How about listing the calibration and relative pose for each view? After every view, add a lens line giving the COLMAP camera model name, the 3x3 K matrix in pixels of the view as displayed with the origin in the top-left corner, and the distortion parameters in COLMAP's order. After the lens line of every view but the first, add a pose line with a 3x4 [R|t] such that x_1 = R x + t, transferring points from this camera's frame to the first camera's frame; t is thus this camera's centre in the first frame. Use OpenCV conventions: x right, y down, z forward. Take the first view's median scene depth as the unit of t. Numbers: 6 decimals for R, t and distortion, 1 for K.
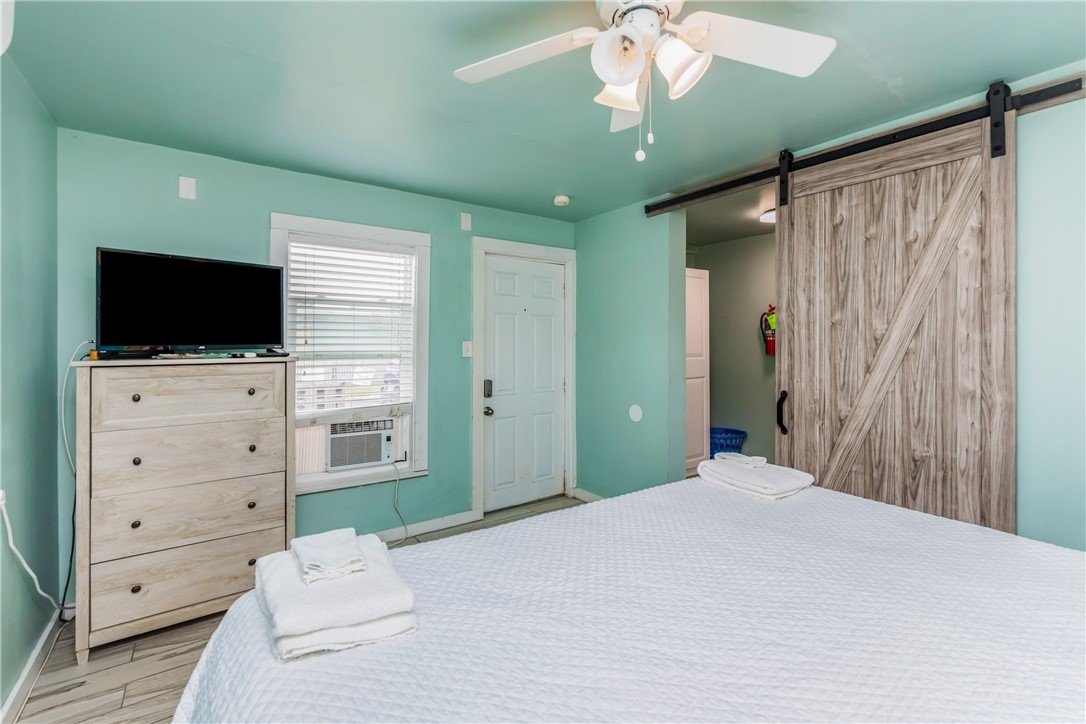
lens RADIAL K [[476.8, 0, 526.5], [0, 476.8, 353.9], [0, 0, 1]] dist [0.007186, -0.000070]
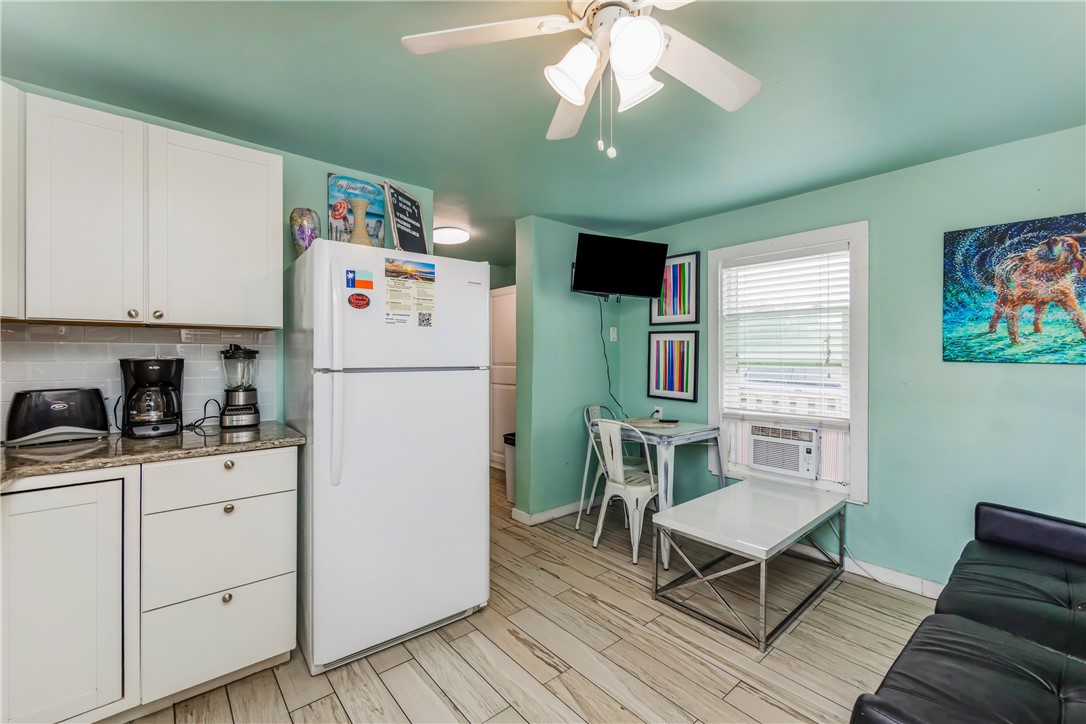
lens RADIAL K [[446.7, 0, 549.2], [0, 446.7, 356.8], [0, 0, 1]] dist [0.007304, 0.001019]
pose [[0.118272, 0.012990, -0.992896, 0.535892], [-0.020792, 0.999728, 0.010603, -0.009951], [0.992764, 0.019390, 0.118510, 0.375838]]
